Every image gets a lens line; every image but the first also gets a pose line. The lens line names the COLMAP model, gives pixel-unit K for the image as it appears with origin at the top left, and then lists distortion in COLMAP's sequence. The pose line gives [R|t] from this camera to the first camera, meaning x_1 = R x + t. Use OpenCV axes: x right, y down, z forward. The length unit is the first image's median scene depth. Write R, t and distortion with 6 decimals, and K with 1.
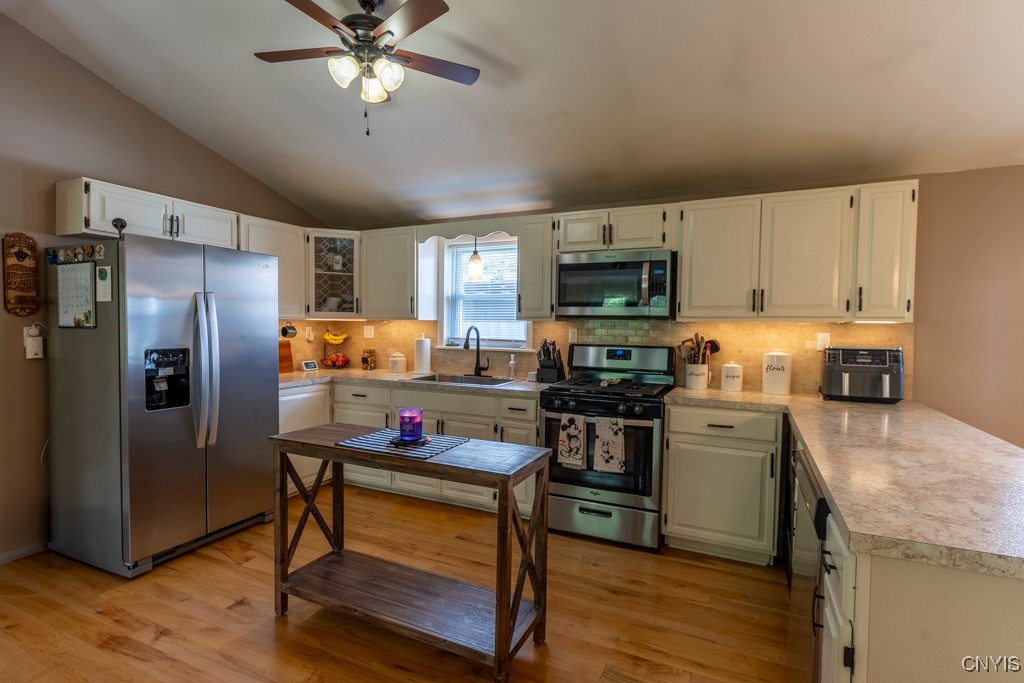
lens RADIAL K [[490.9, 0, 515.2], [0, 490.9, 342.1], [0, 0, 1]] dist [-0.013238, 0.007107]
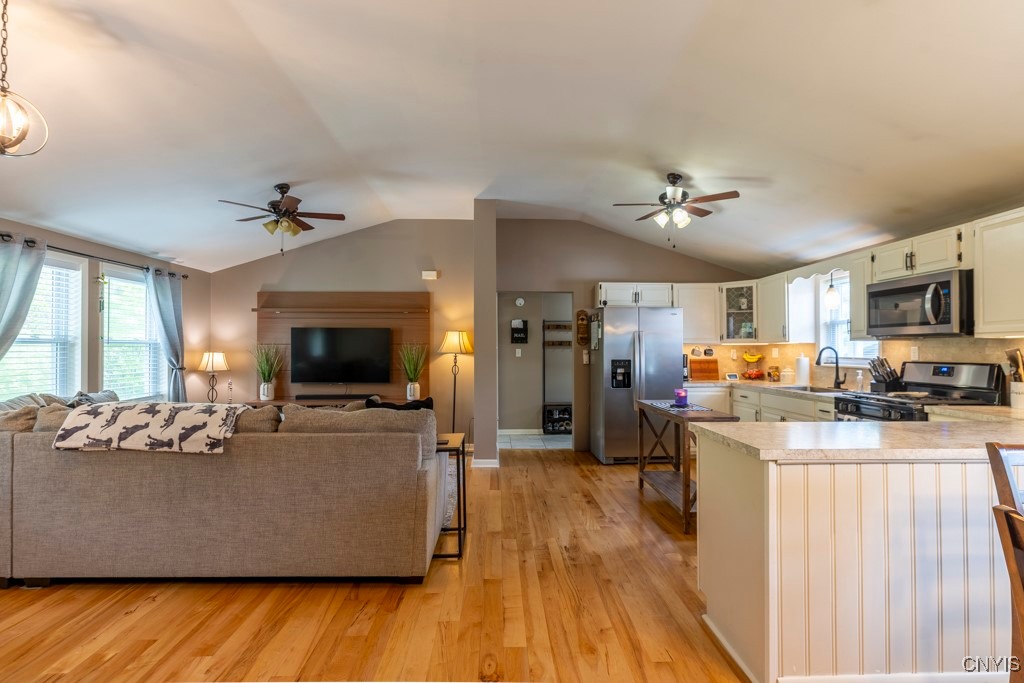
lens RADIAL K [[490.9, 0, 515.2], [0, 490.9, 342.1], [0, 0, 1]] dist [-0.013238, 0.007107]
pose [[0.456947, -0.026603, -0.889096, 0.756083], [-0.024131, 0.998814, -0.042288, 0.030995], [0.889167, 0.040778, 0.455763, -0.287708]]
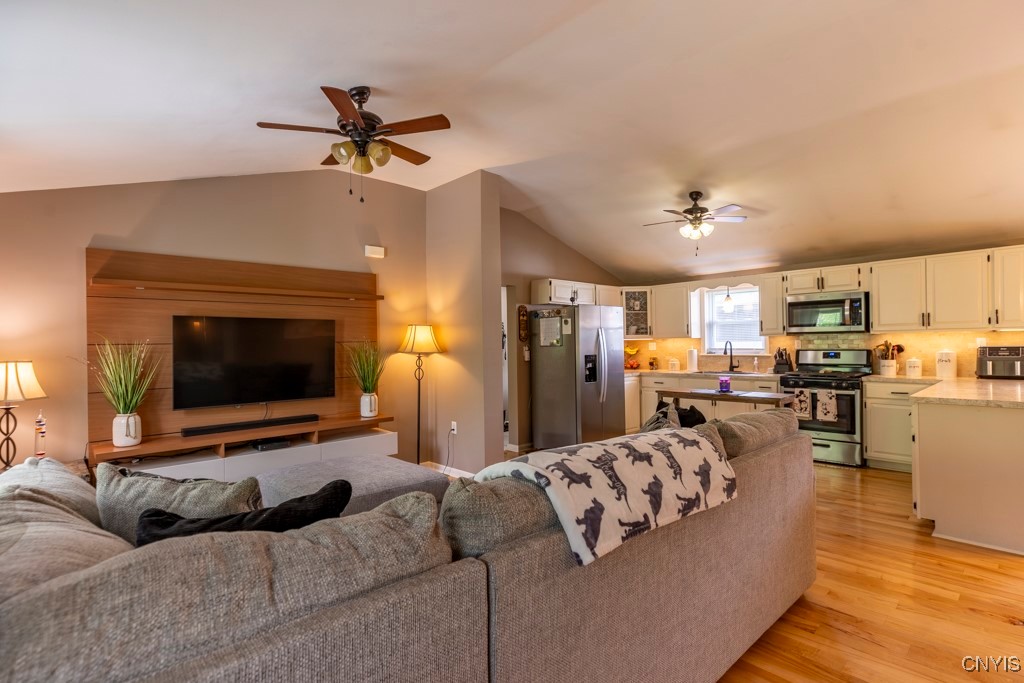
lens RADIAL K [[495.1, 0, 515.2], [0, 495.1, 342.1], [0, 0, 1]] dist [-0.015721, 0.006742]
pose [[0.931068, -0.029461, -0.363654, -0.176702], [0.015709, 0.999047, -0.040718, 0.033294], [0.364507, 0.032198, 0.930644, -0.940067]]
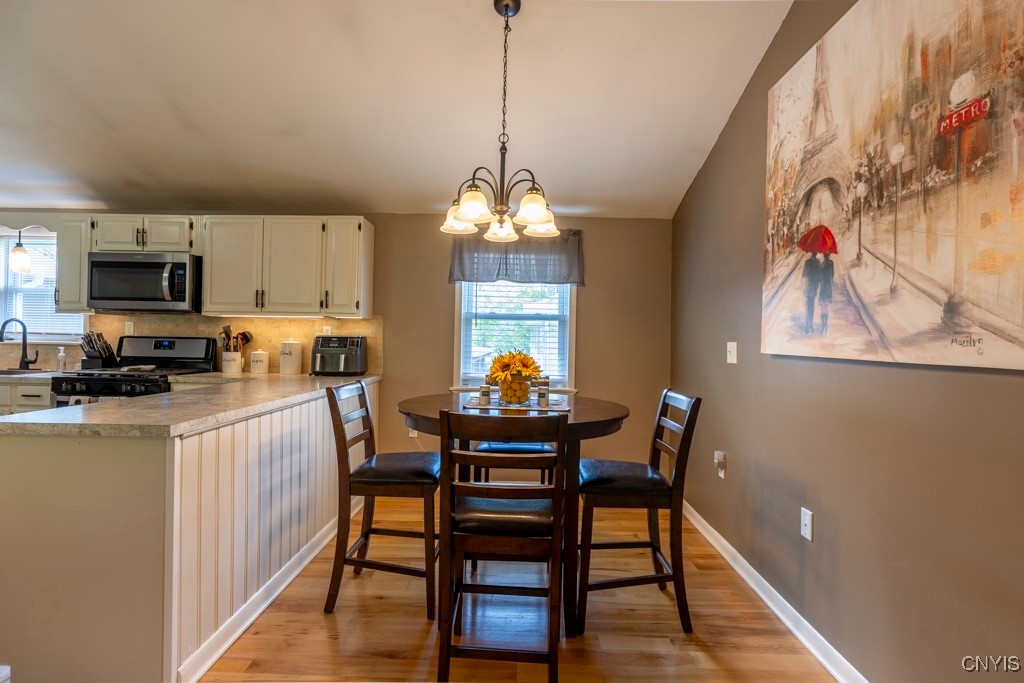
lens RADIAL K [[495.1, 0, 515.2], [0, 495.1, 342.1], [0, 0, 1]] dist [-0.015721, 0.006742]
pose [[0.909346, 0.001688, 0.416036, 0.499959], [0.007864, 0.999743, -0.021244, 0.051636], [-0.415965, 0.022590, 0.909100, -0.376334]]
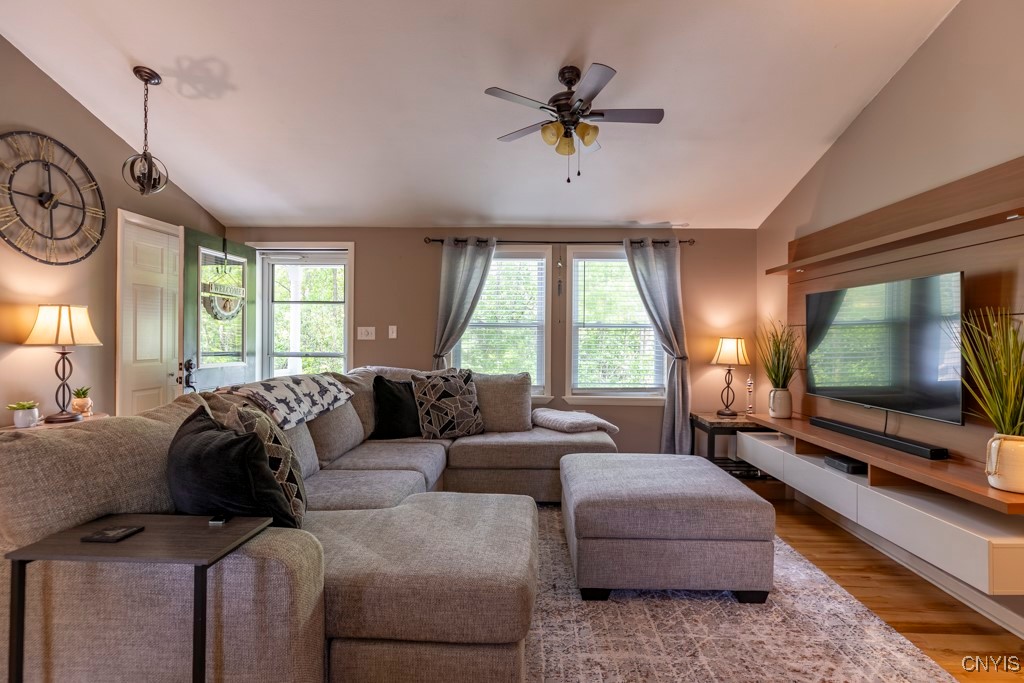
lens RADIAL K [[495.1, 0, 515.2], [0, 495.1, 342.1], [0, 0, 1]] dist [-0.015721, 0.006742]
pose [[-0.915039, -0.021290, -0.402803, -0.297070], [-0.037302, 0.998793, 0.031948, 0.008221], [0.401637, 0.044259, -0.914729, 0.514743]]
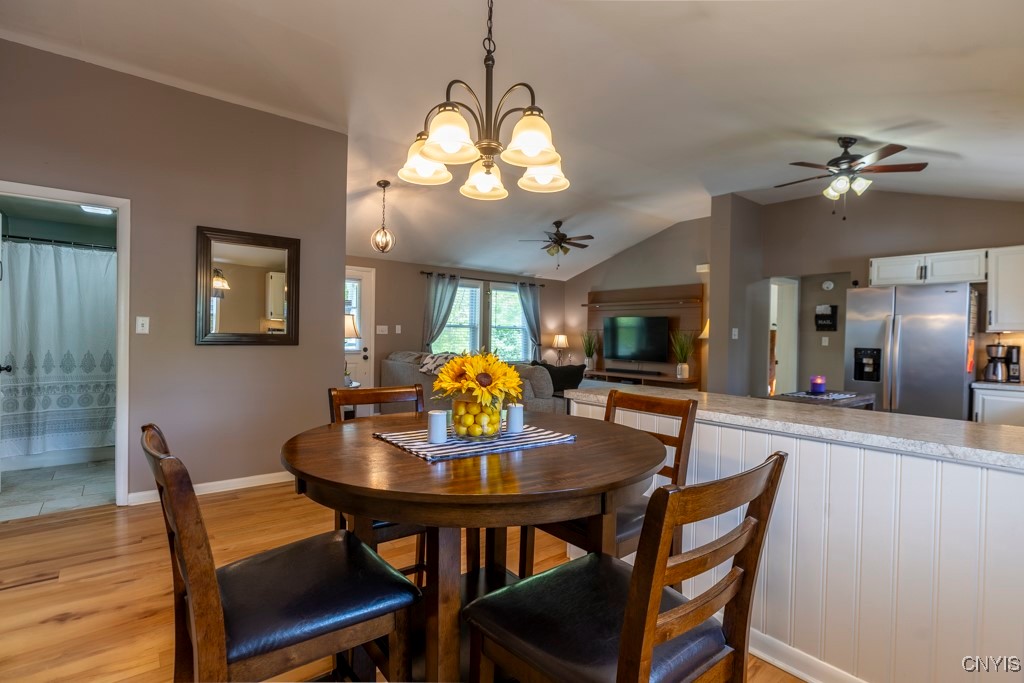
lens RADIAL K [[495.1, 0, 515.2], [0, 495.1, 342.1], [0, 0, 1]] dist [-0.015721, 0.006742]
pose [[-0.432206, -0.012405, -0.901689, 1.185048], [-0.058070, 0.998213, 0.014102, 0.033357], [0.899903, 0.058456, -0.432154, 0.490980]]
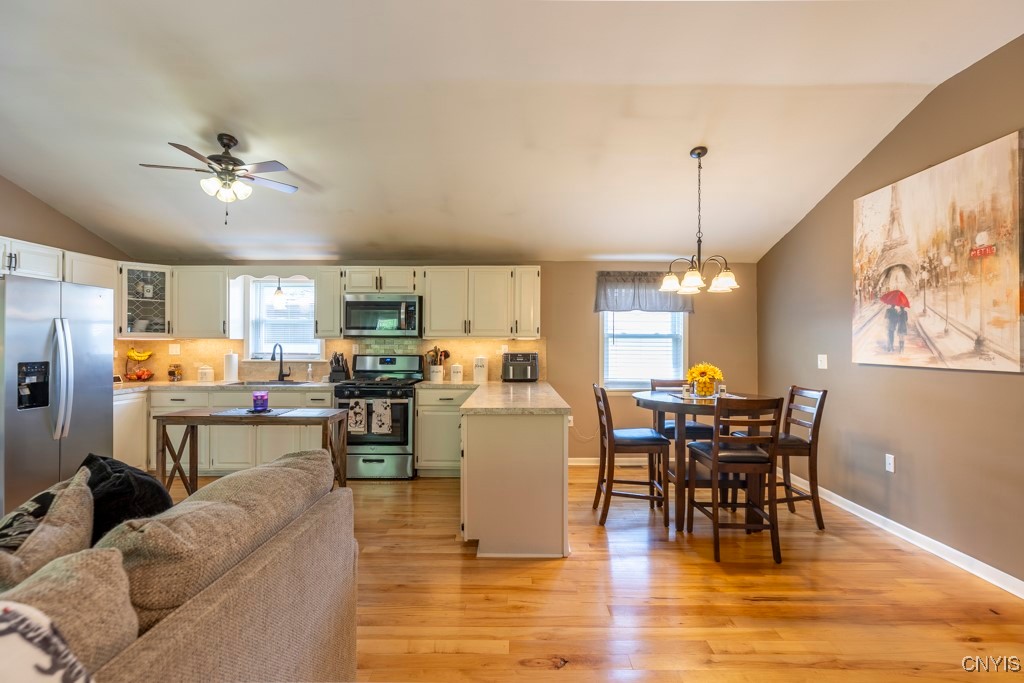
lens RADIAL K [[495.1, 0, 515.2], [0, 495.1, 342.1], [0, 0, 1]] dist [-0.015721, 0.006742]
pose [[0.902914, -0.007420, 0.429758, -0.094170], [0.023186, 0.999236, -0.031461, 0.025088], [-0.429196, 0.038371, 0.902396, -0.579923]]
